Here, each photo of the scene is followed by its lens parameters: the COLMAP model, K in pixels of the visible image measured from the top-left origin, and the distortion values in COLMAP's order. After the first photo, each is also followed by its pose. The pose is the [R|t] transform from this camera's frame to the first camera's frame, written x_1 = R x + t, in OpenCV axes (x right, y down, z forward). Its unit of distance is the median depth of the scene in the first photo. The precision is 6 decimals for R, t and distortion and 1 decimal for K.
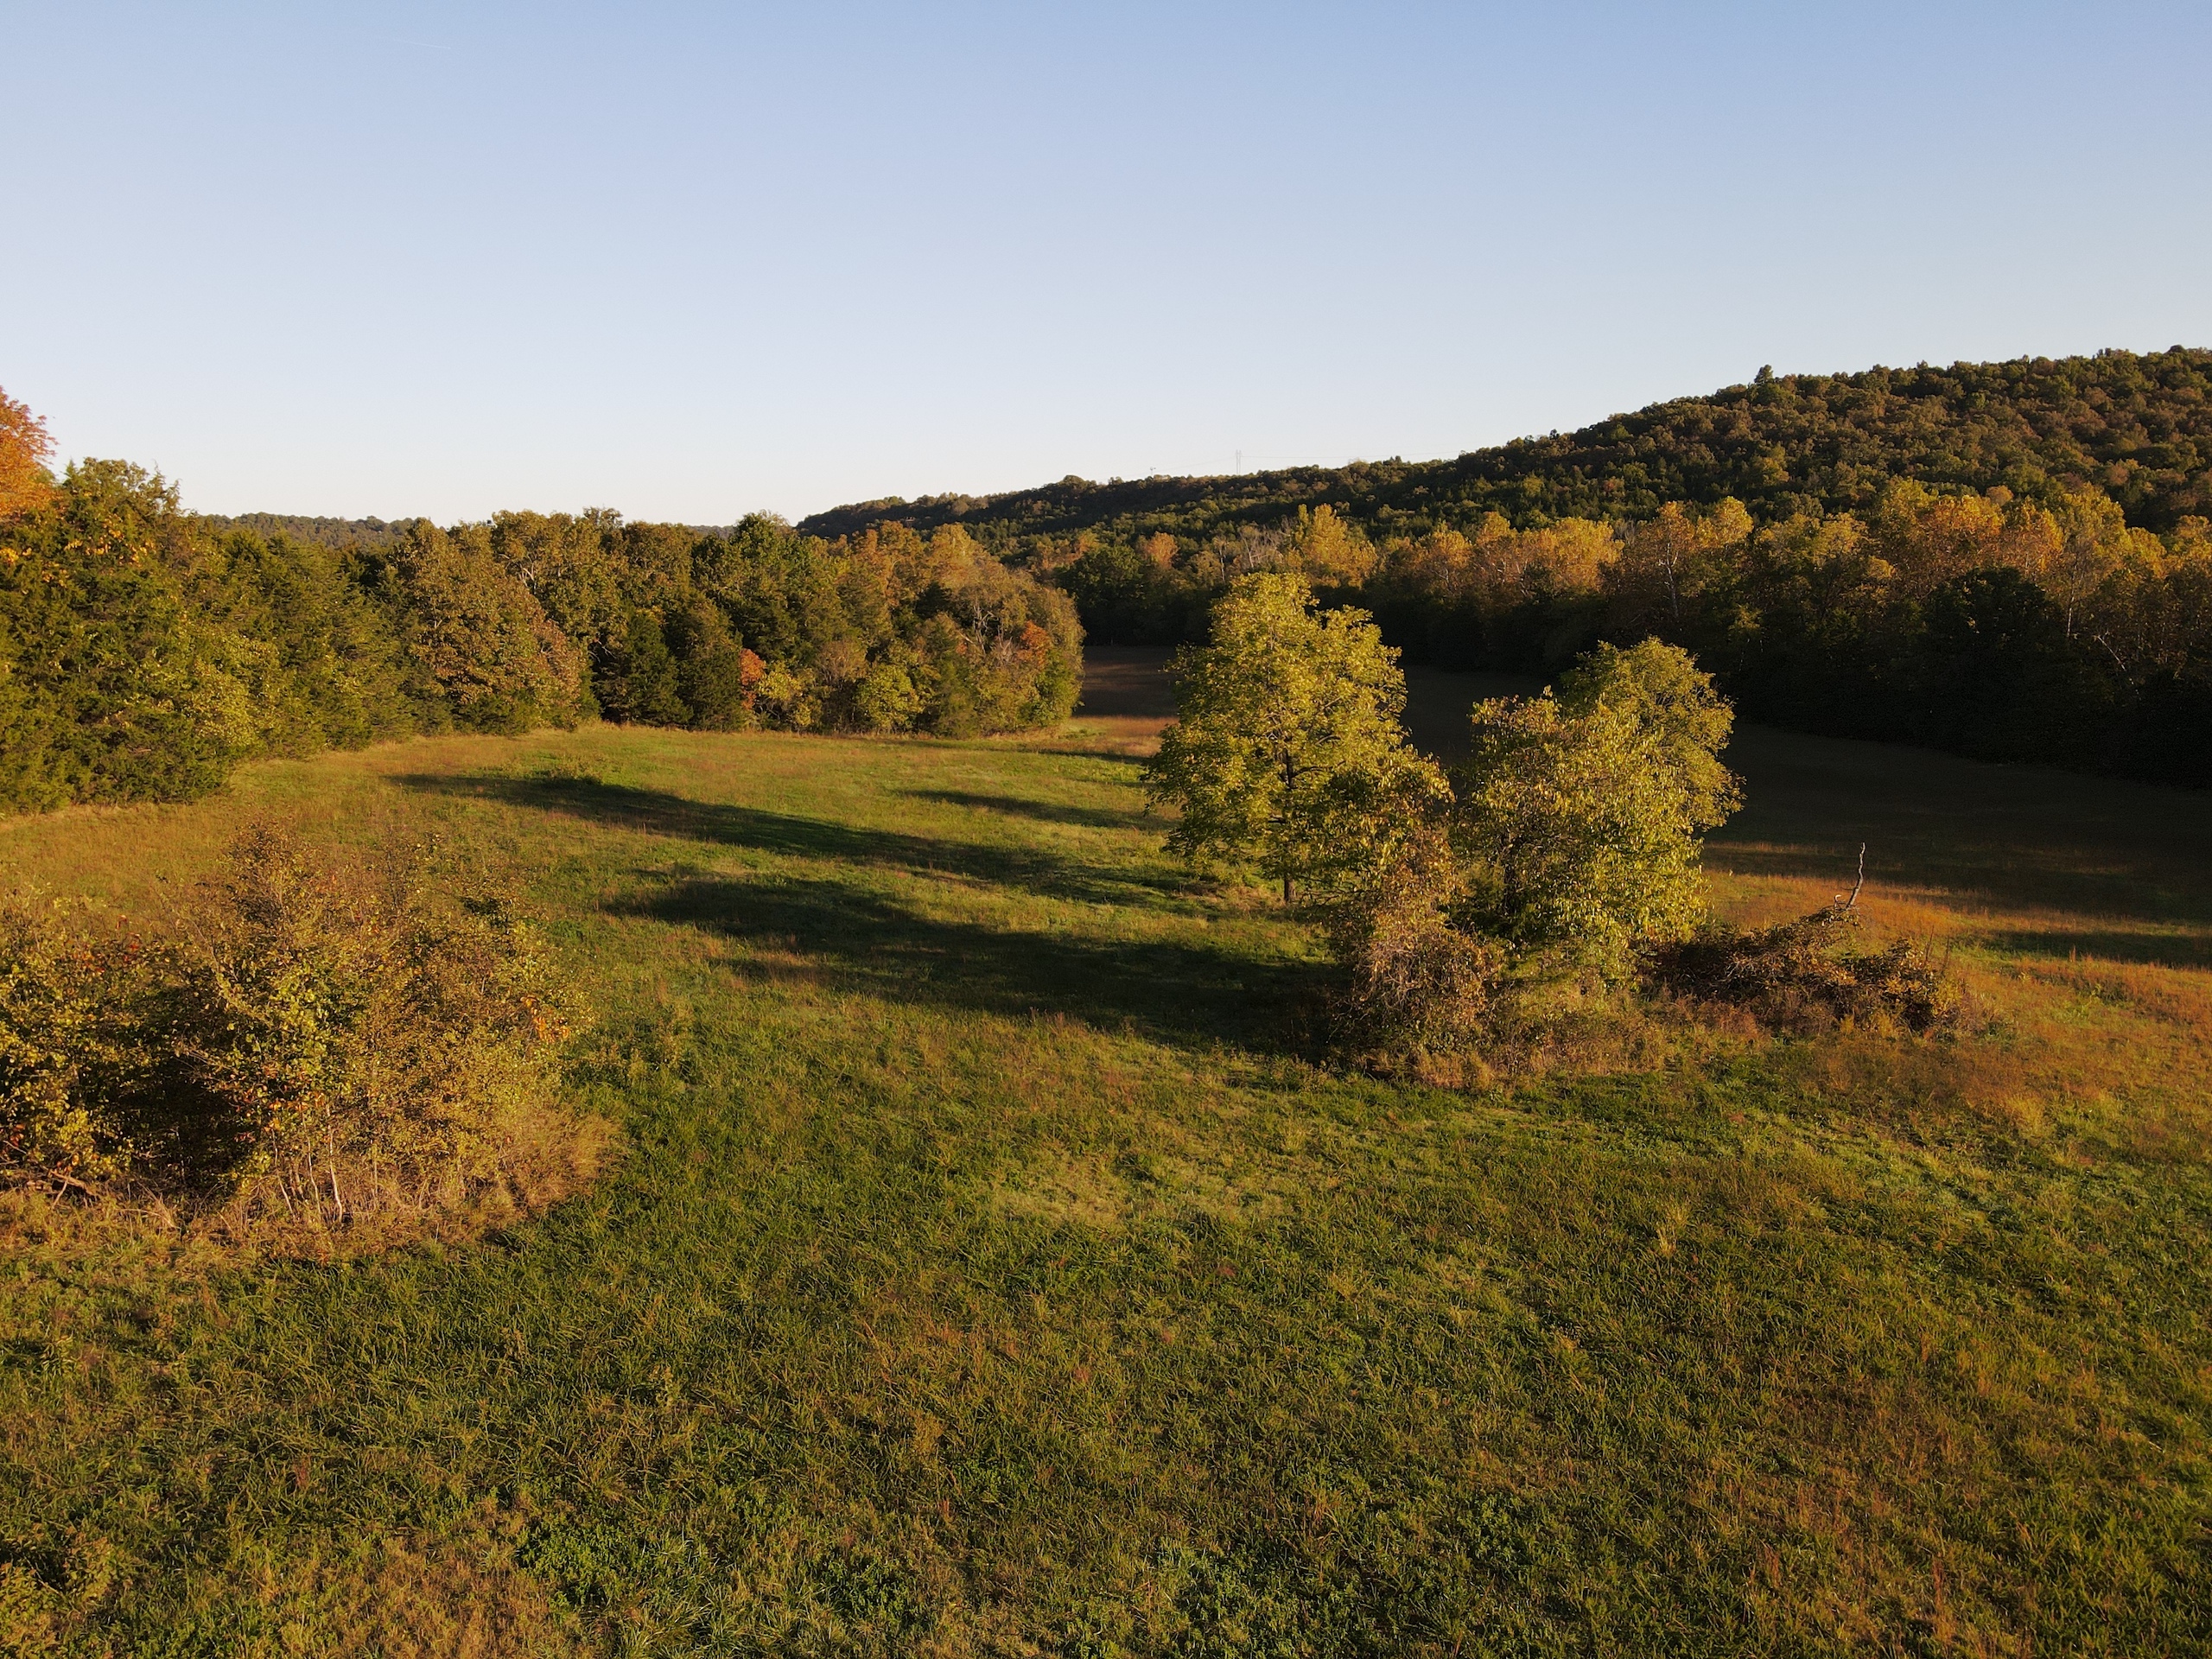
lens RADIAL K [[1630.4, 0, 1106.0], [0, 1630.4, 829.5], [0, 0, 1]] dist [-0.009148, 0.044512]
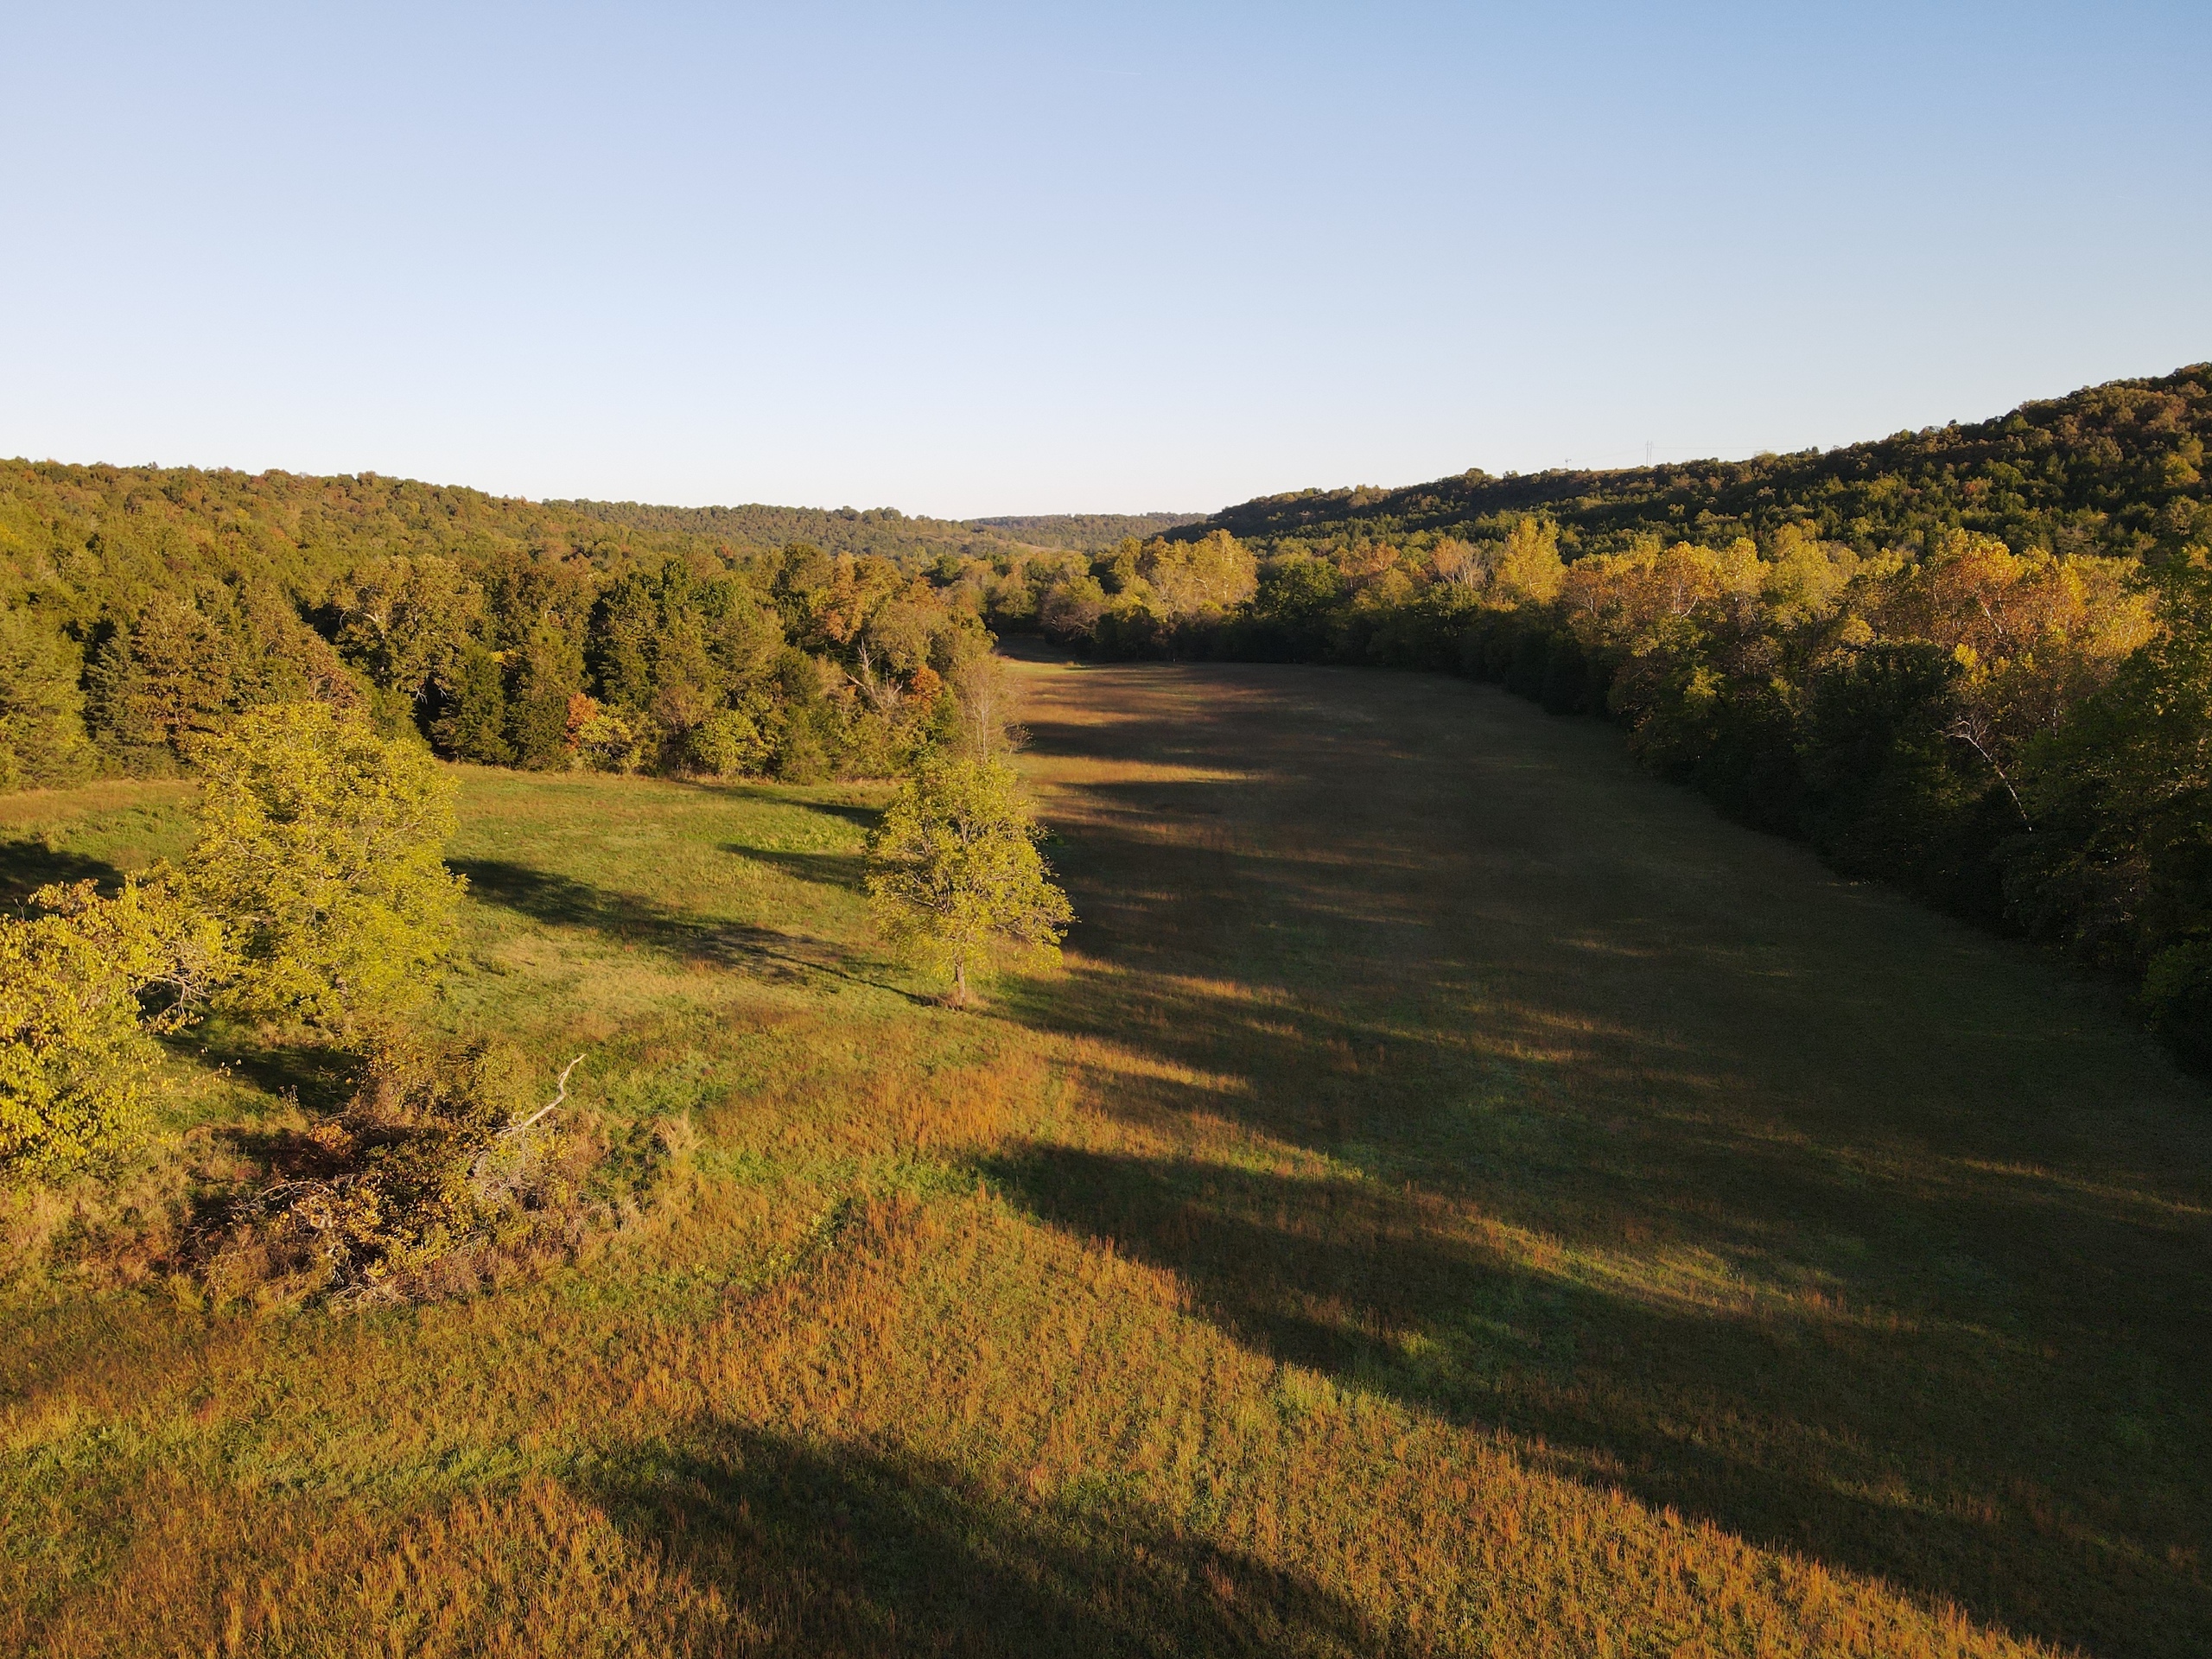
lens RADIAL K [[1630.4, 0, 1106.0], [0, 1630.4, 829.5], [0, 0, 1]] dist [-0.009148, 0.044512]
pose [[0.959003, 0.055616, -0.277884, 1.148806], [-0.053242, 0.998452, 0.016086, -0.167942], [0.278349, -0.000632, 0.960480, 0.260673]]
